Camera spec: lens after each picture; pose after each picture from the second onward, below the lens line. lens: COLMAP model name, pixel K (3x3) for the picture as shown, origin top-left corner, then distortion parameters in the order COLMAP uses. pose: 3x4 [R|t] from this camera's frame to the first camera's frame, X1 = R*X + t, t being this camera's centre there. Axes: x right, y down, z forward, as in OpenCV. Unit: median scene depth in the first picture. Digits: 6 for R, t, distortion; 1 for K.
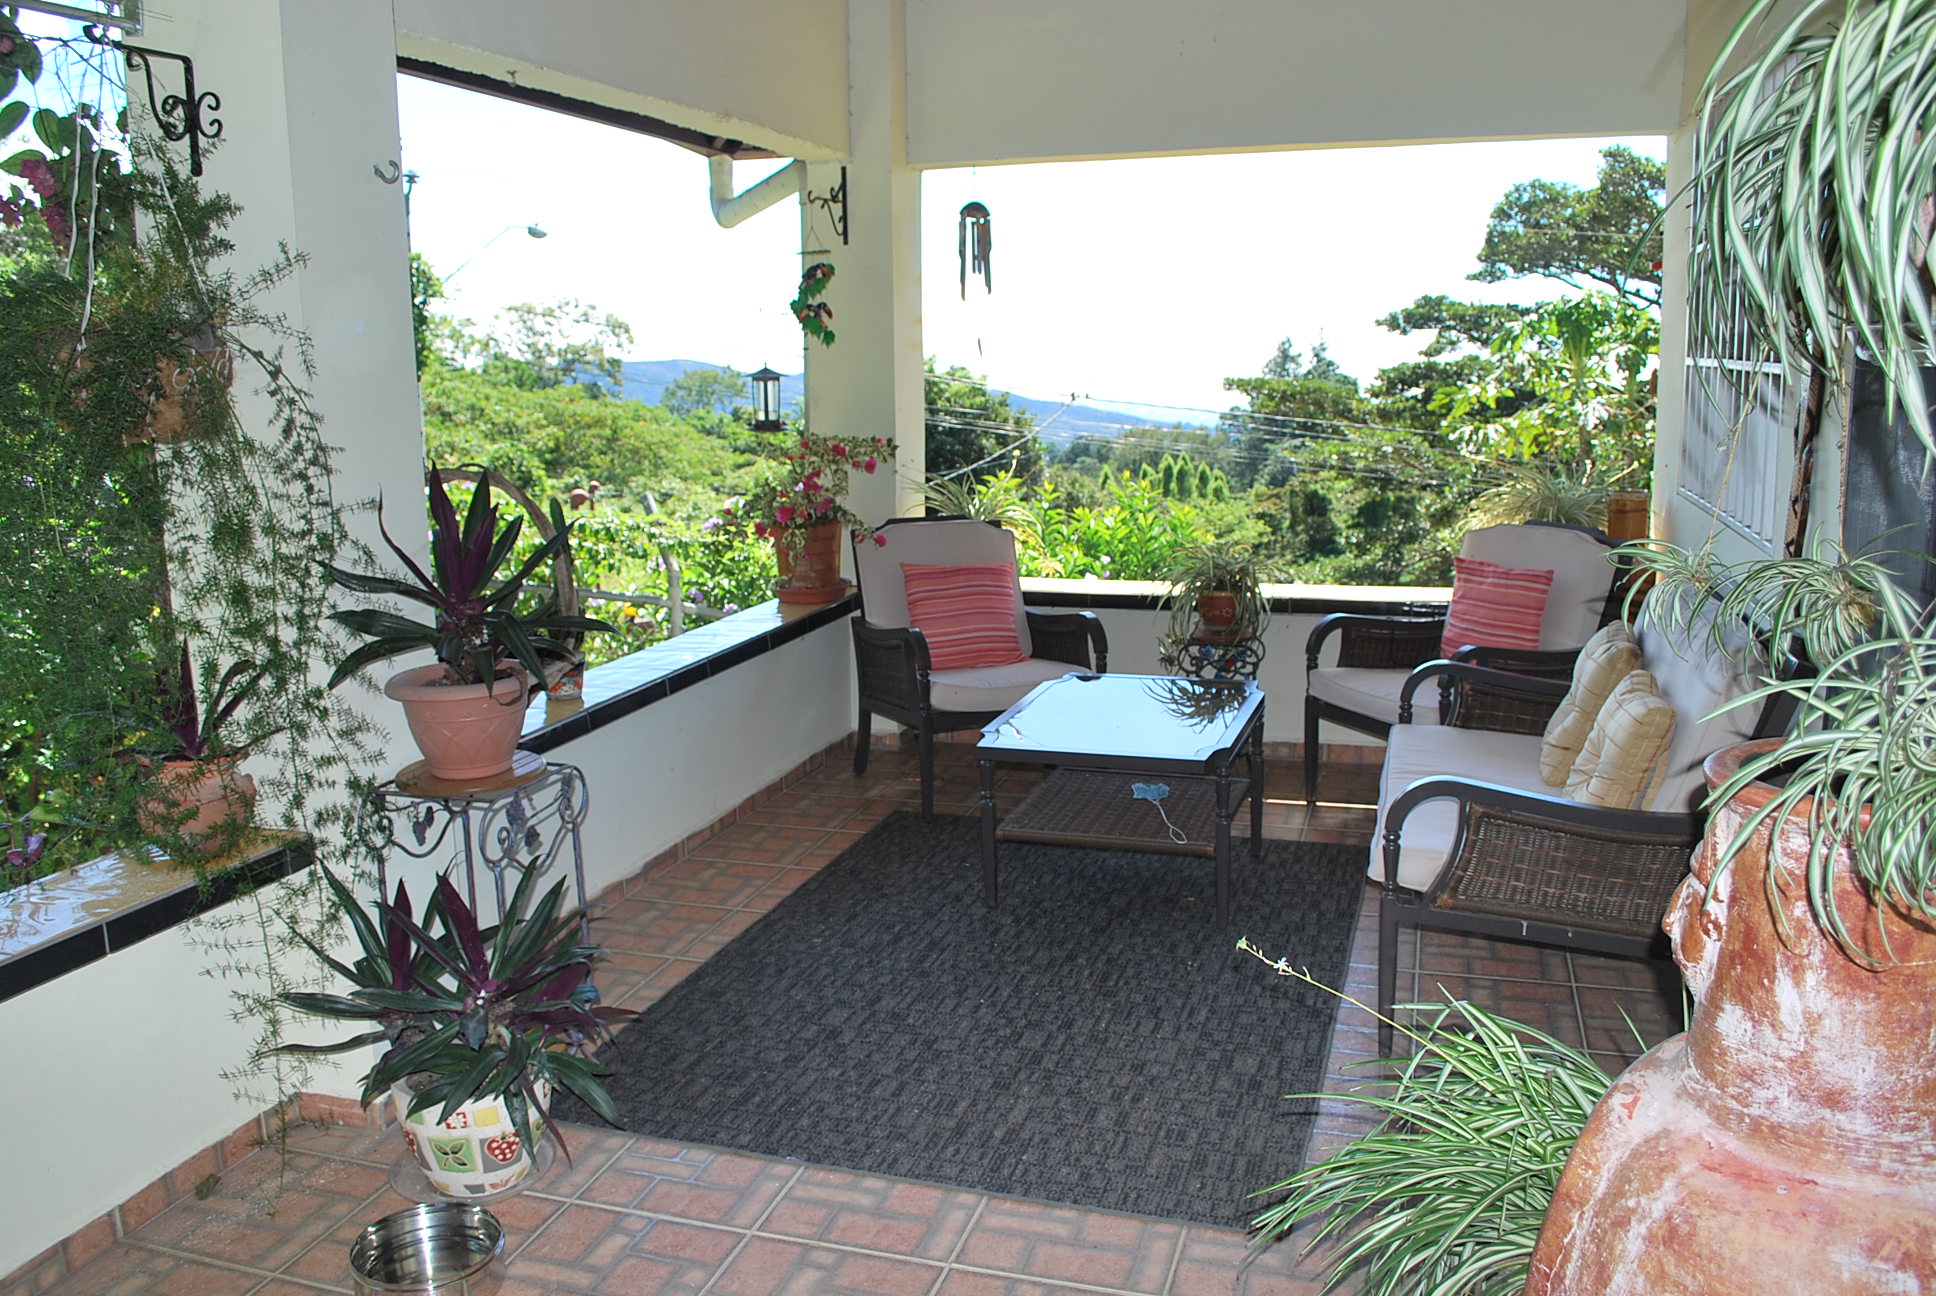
lens RADIAL K [[1492.9, 0, 968.0], [0, 1492.9, 648.0], [0, 0, 1]] dist [-0.080583, 0.009058]
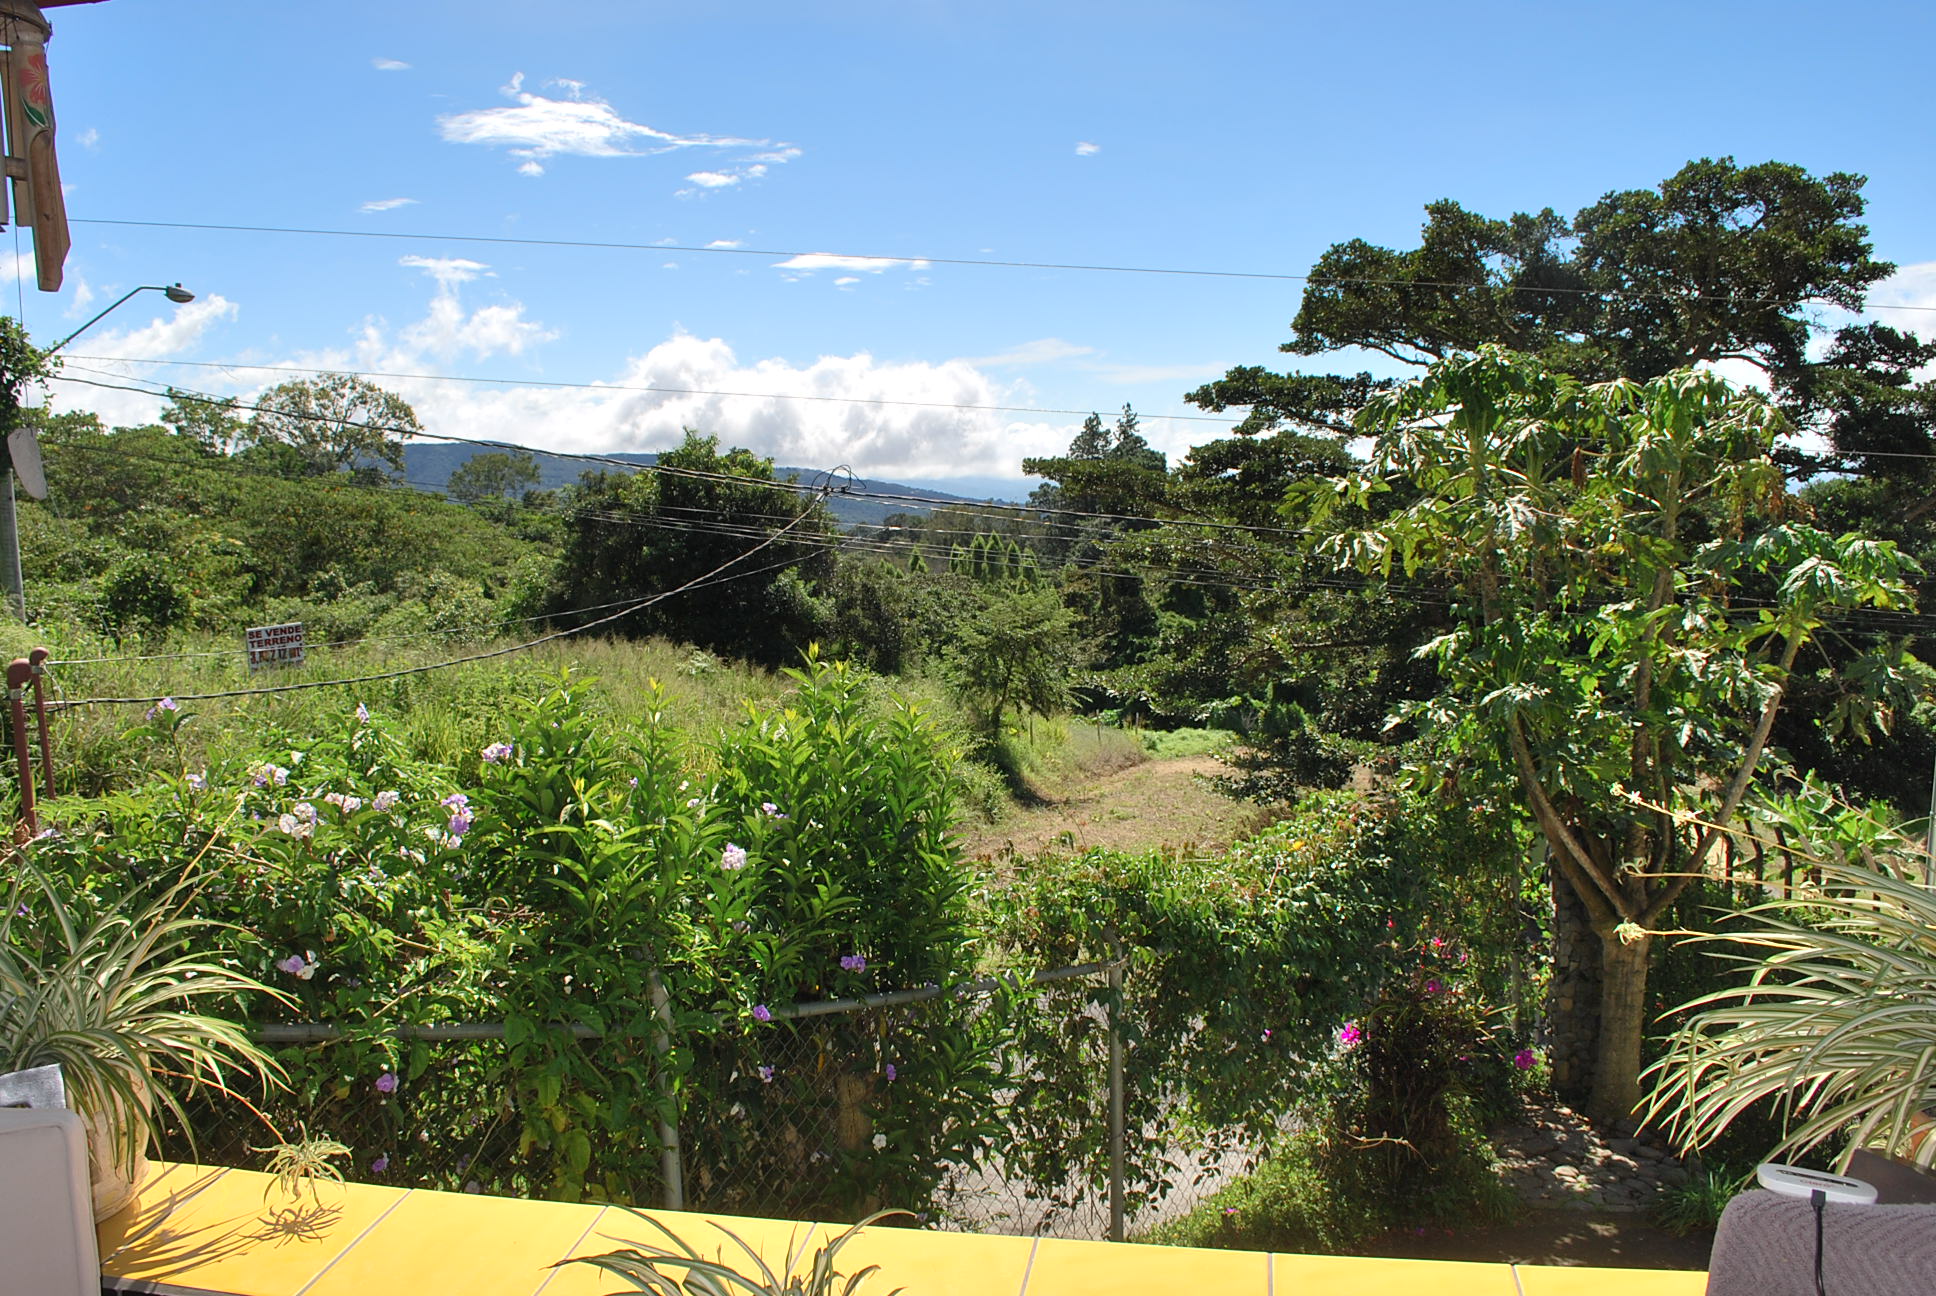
lens RADIAL K [[1492.9, 0, 968.0], [0, 1492.9, 648.0], [0, 0, 1]] dist [-0.080583, 0.009058]
pose [[0.992308, -0.023628, 0.121516, 0.024339], [0.029893, 0.998302, -0.049997, -0.021927], [-0.120128, 0.053245, 0.991330, 0.104723]]
